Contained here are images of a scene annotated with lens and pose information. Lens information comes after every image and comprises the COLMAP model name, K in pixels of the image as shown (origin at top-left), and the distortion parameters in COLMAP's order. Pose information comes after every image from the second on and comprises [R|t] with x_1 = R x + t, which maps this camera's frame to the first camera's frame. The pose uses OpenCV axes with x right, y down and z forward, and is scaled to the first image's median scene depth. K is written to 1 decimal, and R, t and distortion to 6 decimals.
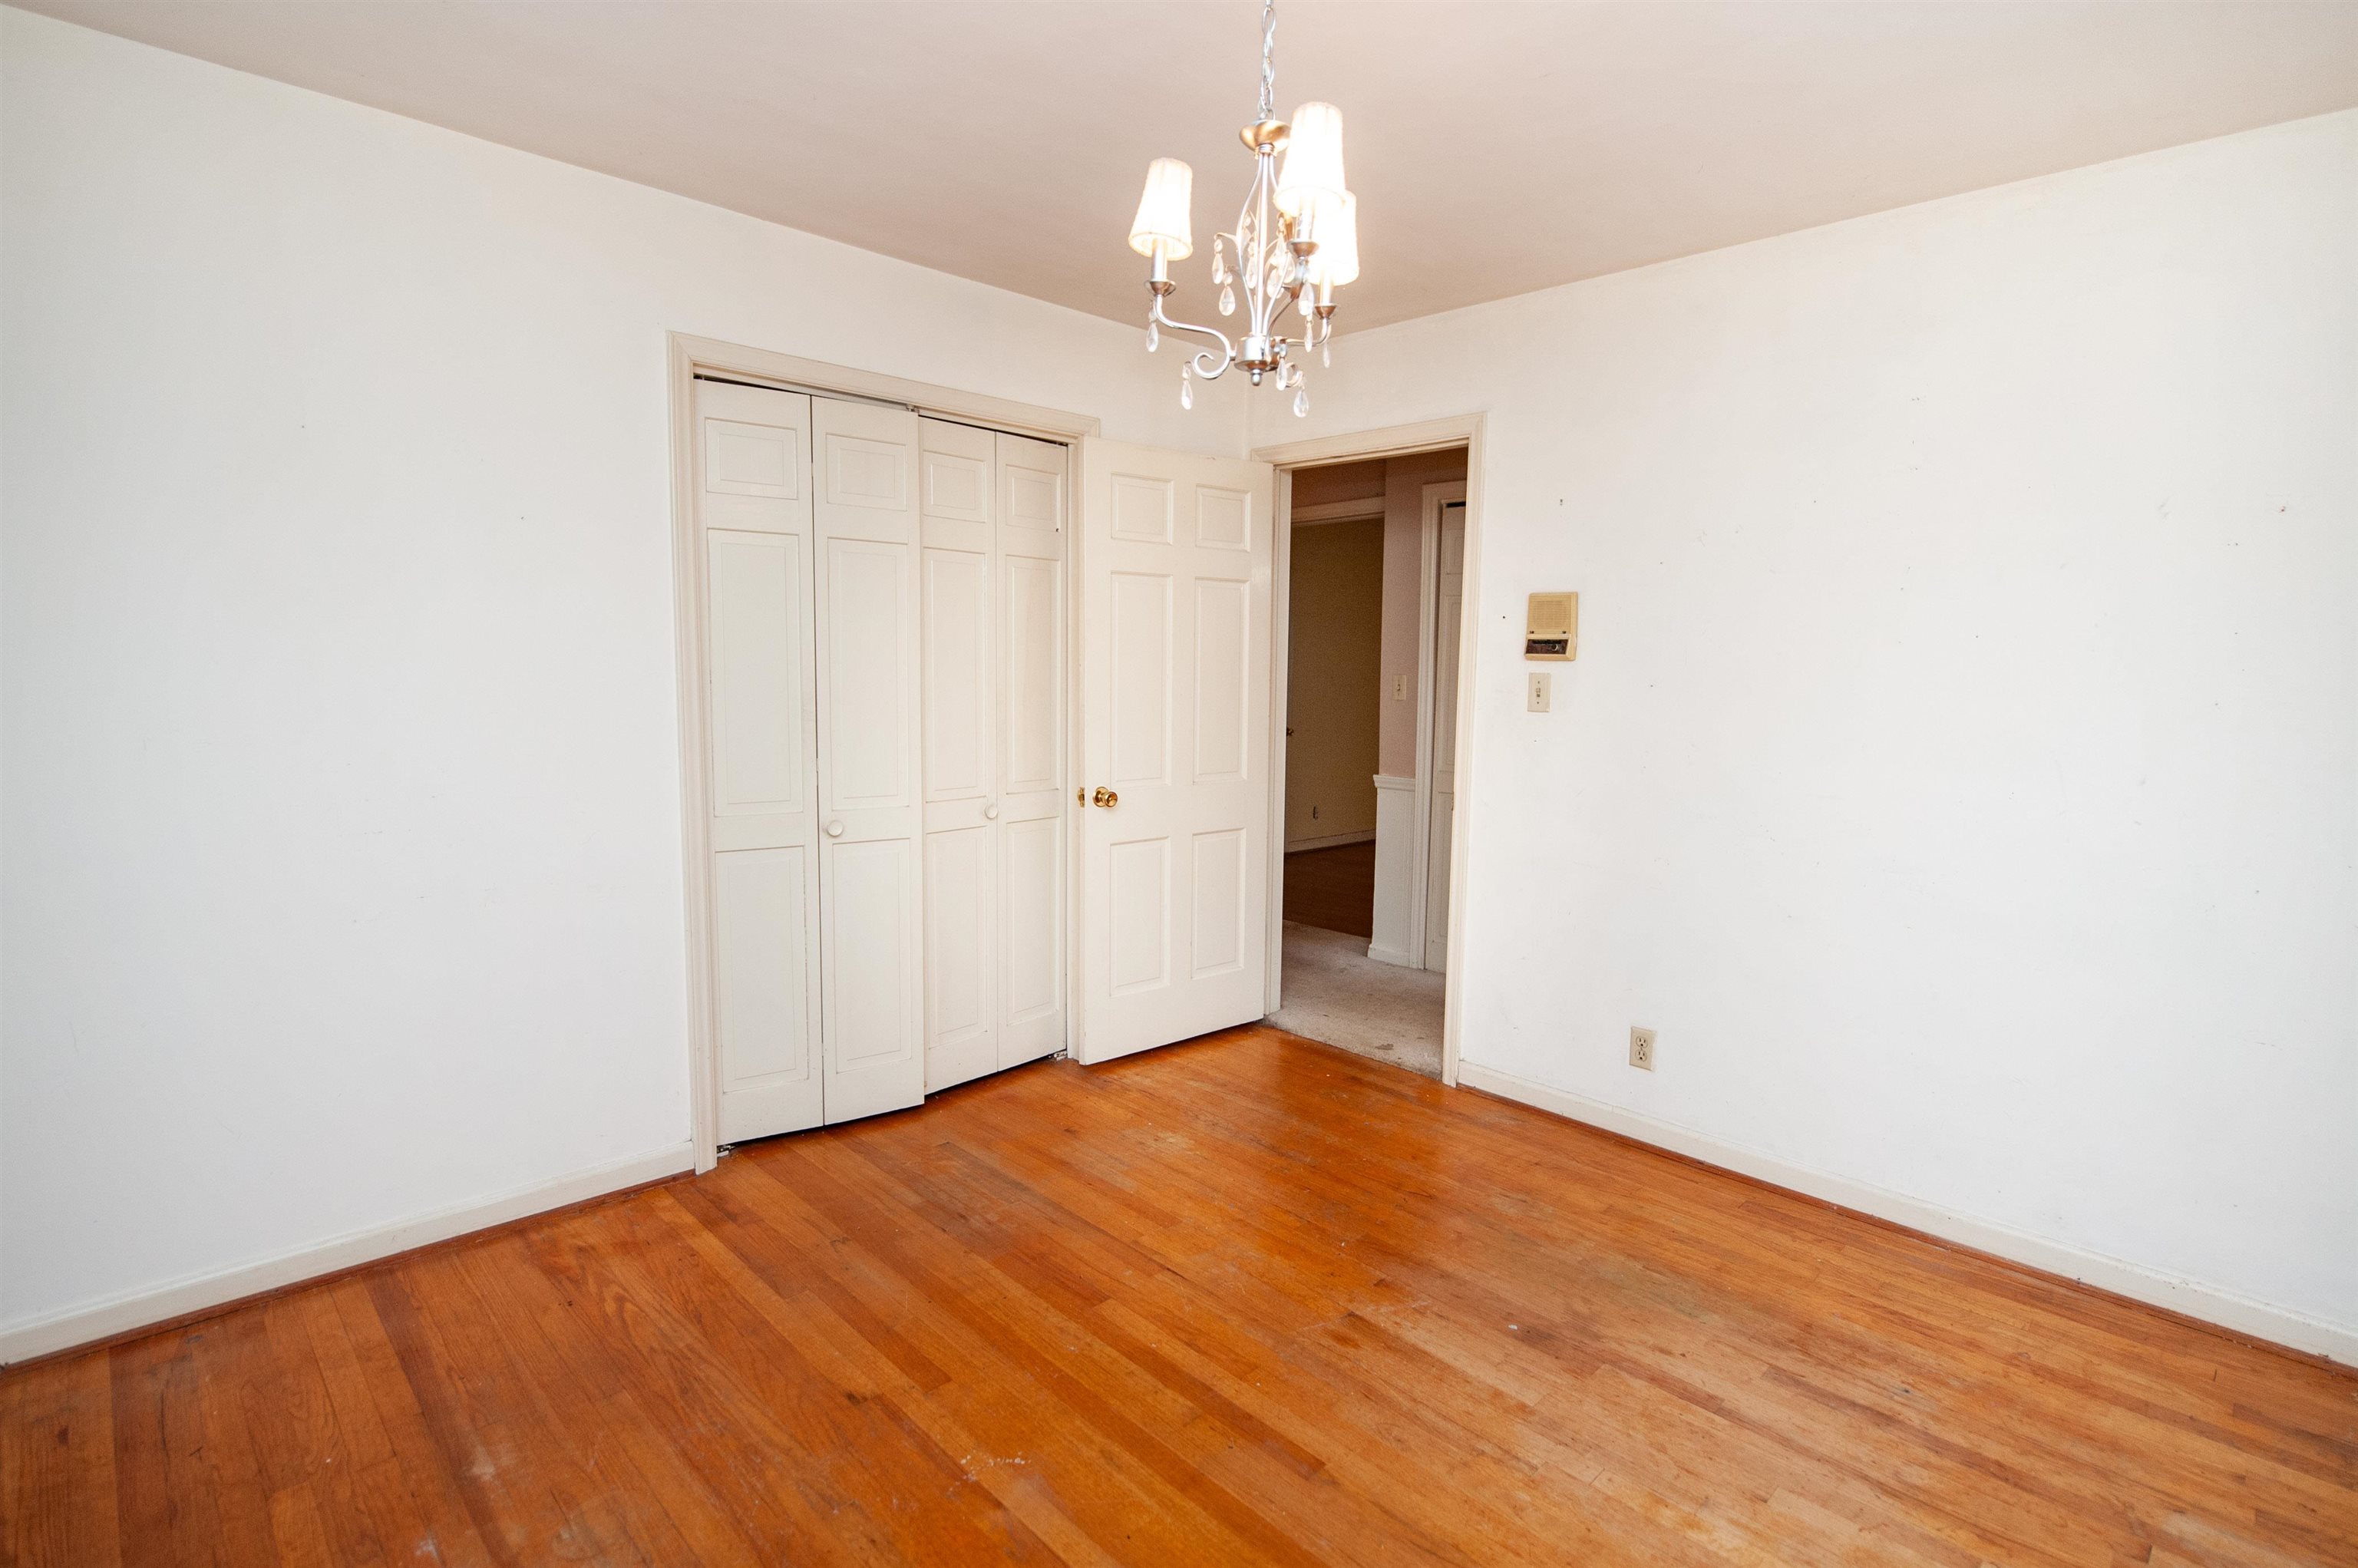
lens RADIAL K [[1117.2, 0, 1164.0], [0, 1117.2, 796.7], [0, 0, 1]] dist [-0.008320, -0.003350]
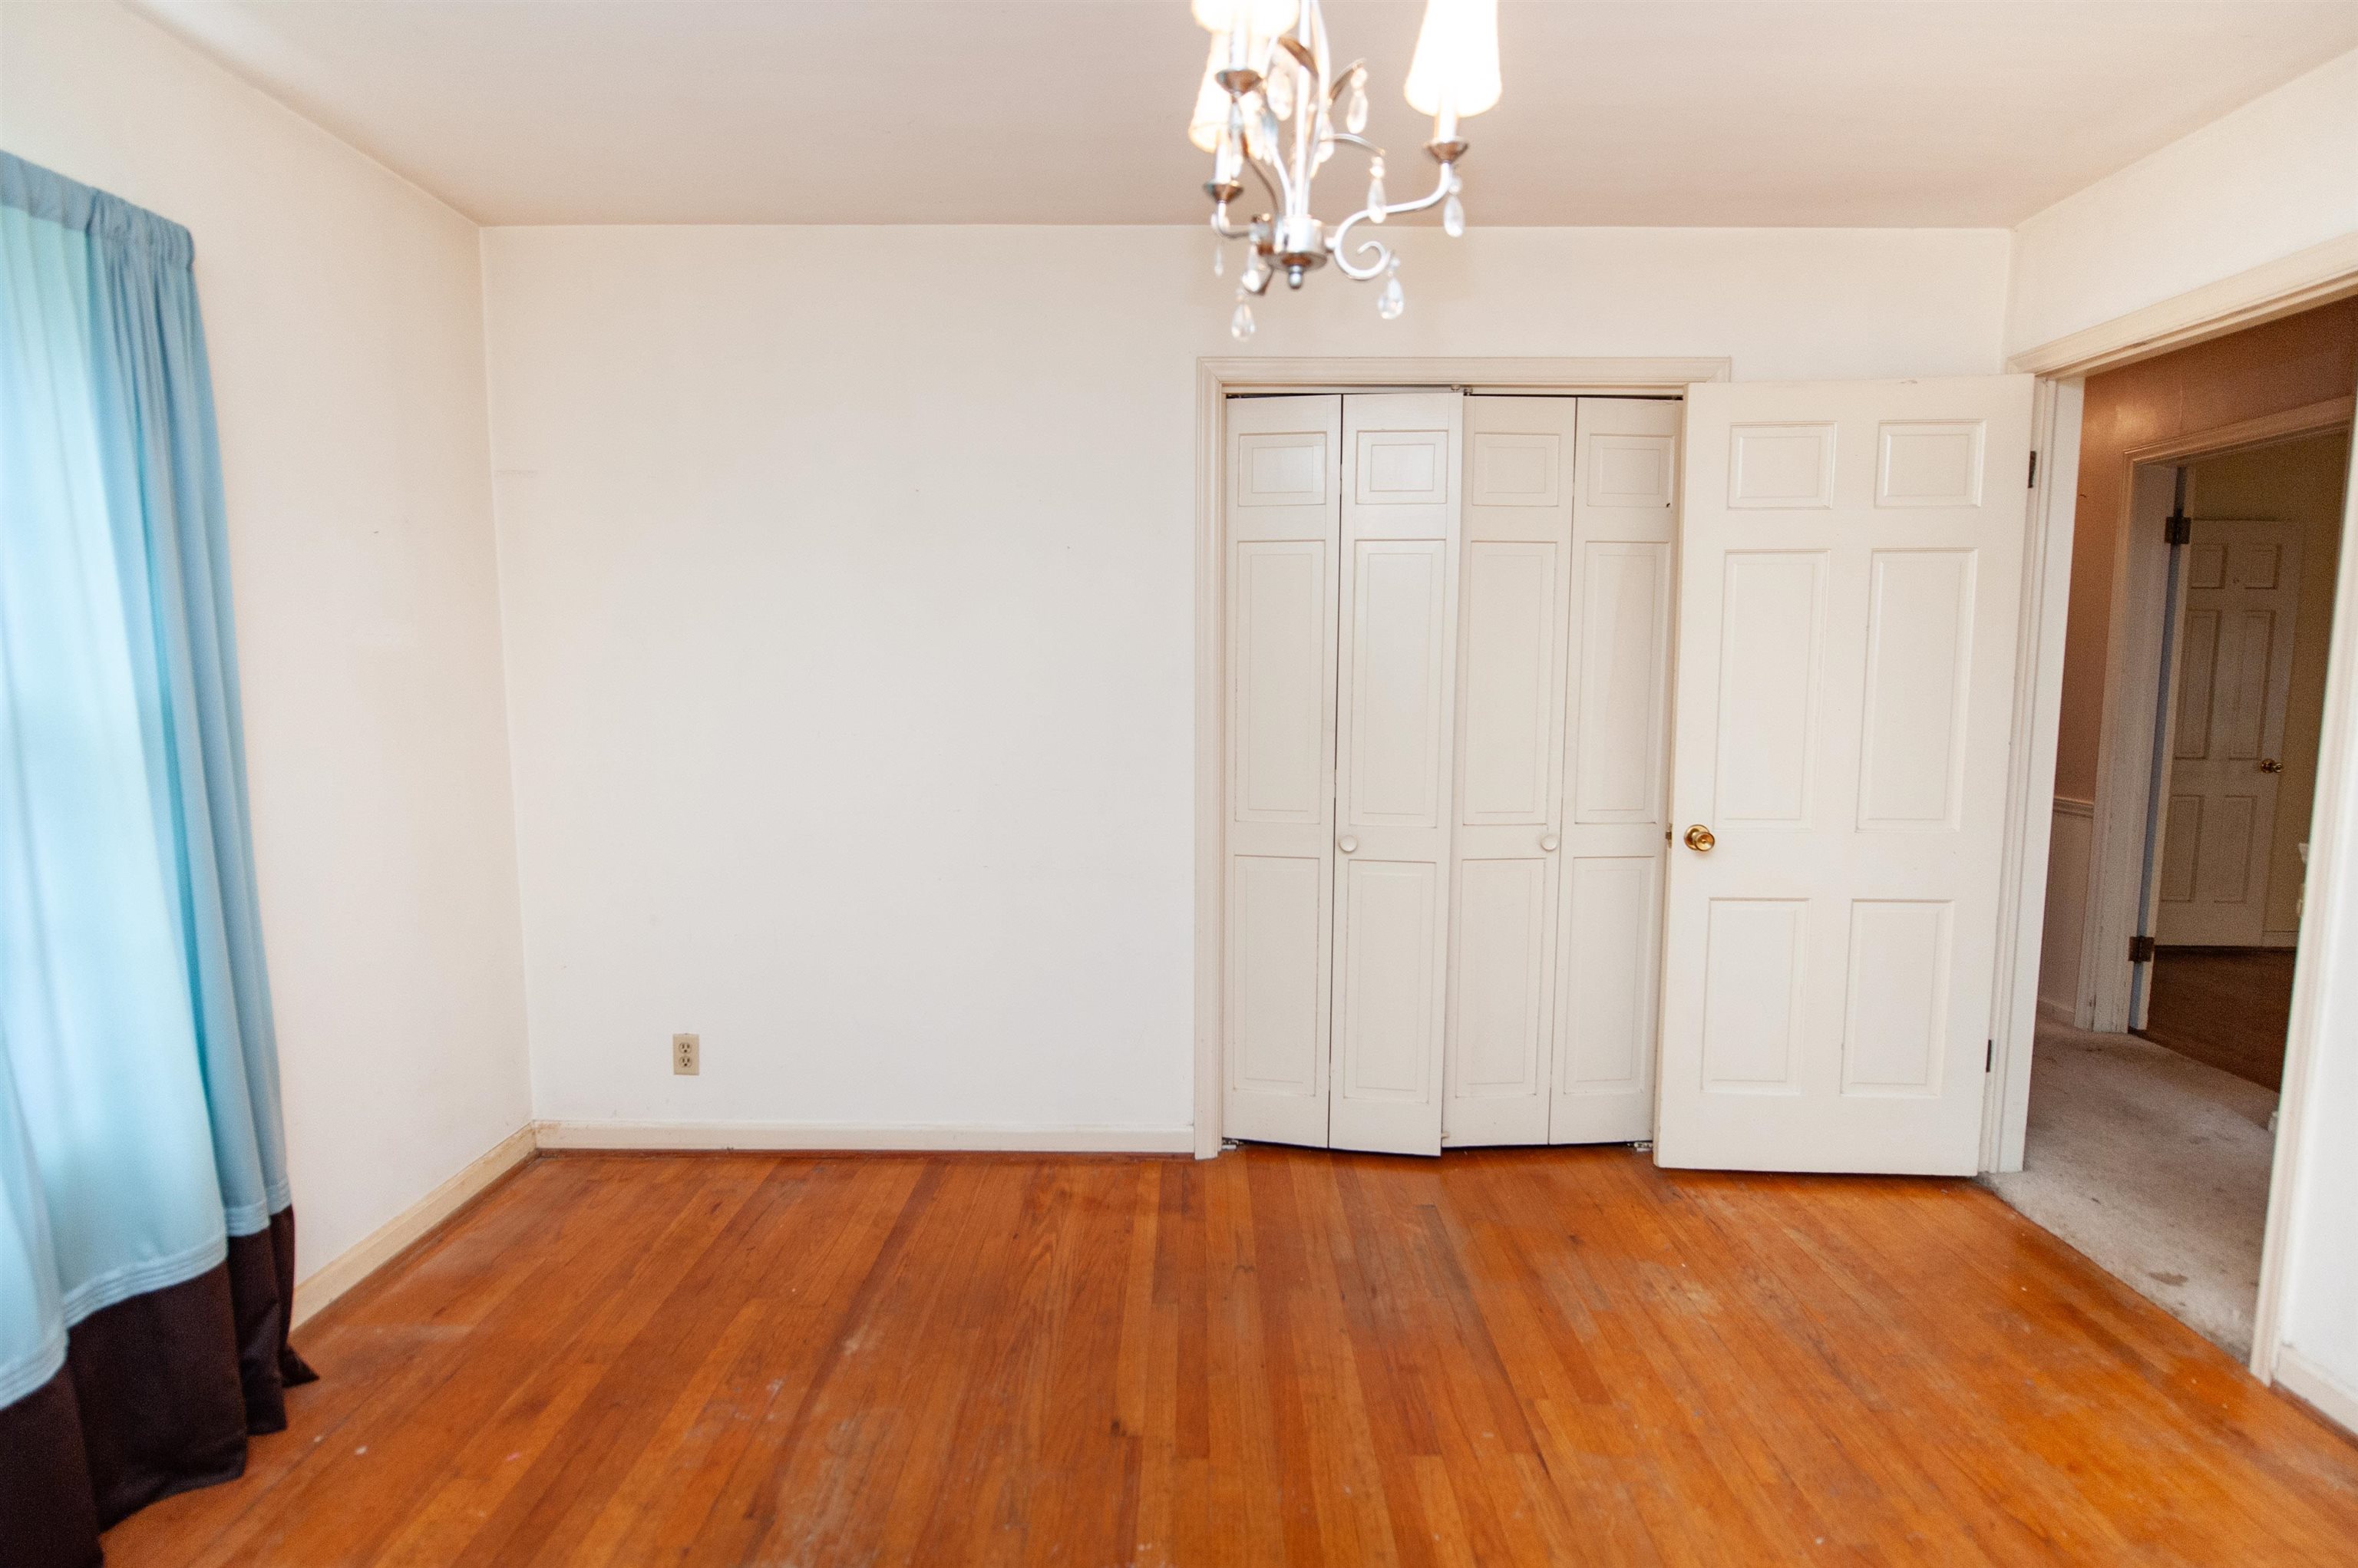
lens RADIAL K [[1117.2, 0, 1184.1], [0, 1117.2, 796.7], [0, 0, 1]] dist [-0.008320, -0.003350]
pose [[0.724601, 0.069757, -0.685629, 0.299263], [-0.073104, 0.997031, 0.024179, -0.028924], [0.685280, 0.032602, 0.727550, 0.238314]]
